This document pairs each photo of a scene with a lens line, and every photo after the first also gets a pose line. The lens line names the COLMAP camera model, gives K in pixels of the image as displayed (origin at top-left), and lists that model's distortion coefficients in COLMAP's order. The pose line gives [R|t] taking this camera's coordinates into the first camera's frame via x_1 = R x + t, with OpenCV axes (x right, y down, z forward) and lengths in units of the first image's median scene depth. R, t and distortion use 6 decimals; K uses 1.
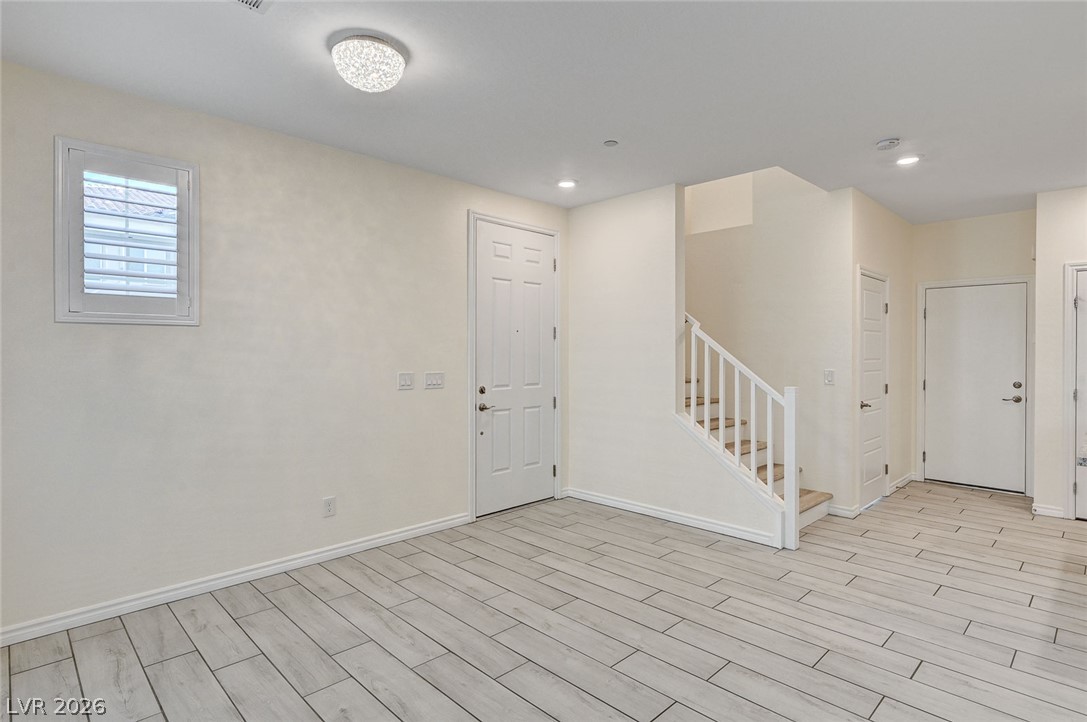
lens RADIAL K [[555.5, 0, 546.9], [0, 555.5, 356.3], [0, 0, 1]] dist [-0.002982, 0.000493]
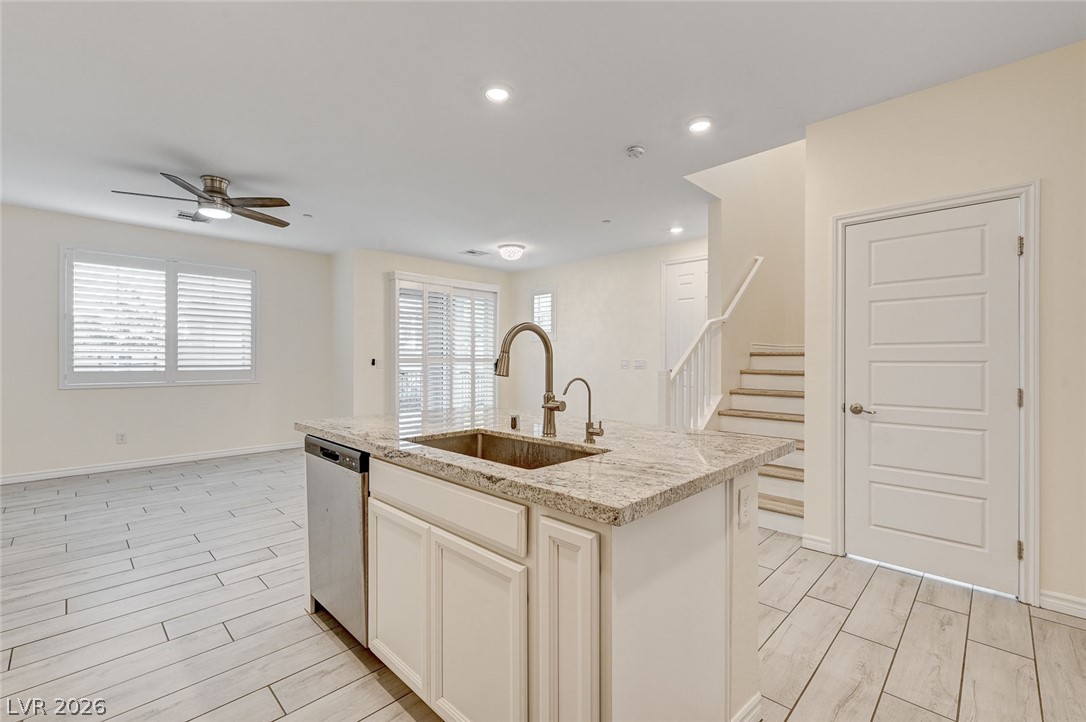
lens RADIAL K [[464.5, 0, 549.8], [0, 464.5, 360.6], [0, 0, 1]] dist [-0.000498, 0.000024]
pose [[0.032040, 0.001231, -0.999486, 1.376669], [-0.008635, 0.999962, 0.000955, 0.034977], [0.999449, 0.008600, 0.032049, 0.707482]]
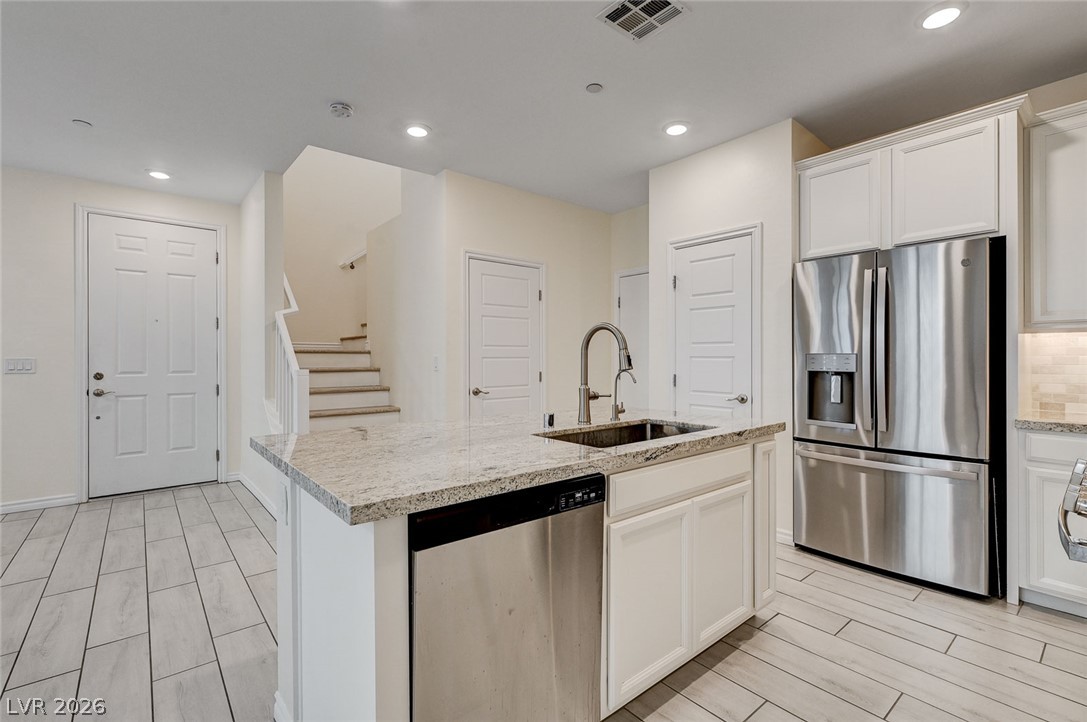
lens RADIAL K [[488.2, 0, 544.7], [0, 488.2, 357.3], [0, 0, 1]] dist [0.000145, 0.000145]
pose [[0.996895, -0.003851, -0.078642, 0.910947], [0.003260, 0.999965, -0.007645, 0.040417], [0.078669, 0.007365, 0.996874, 0.174683]]
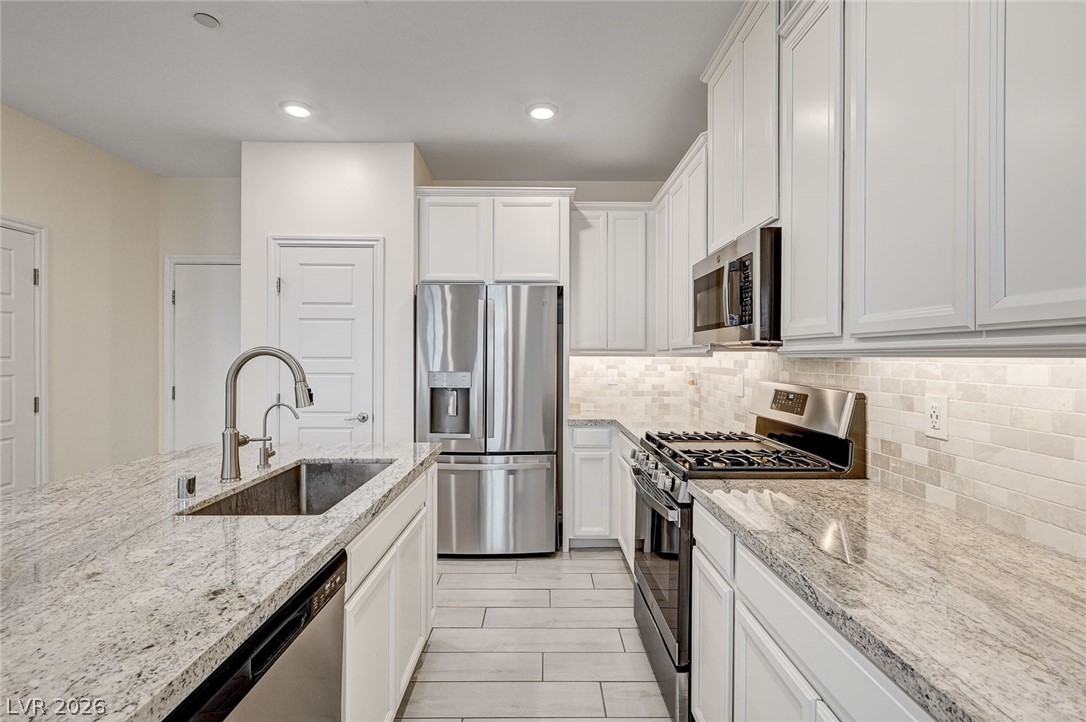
lens RADIAL K [[509.8, 0, 548.5], [0, 509.8, 357.7], [0, 0, 1]] dist [-0.000443, 0.000086]
pose [[0.690763, -0.001684, 0.723080, 0.788151], [0.003597, 0.999993, -0.001108, 0.010160], [-0.723073, 0.003366, 0.690764, 0.239364]]
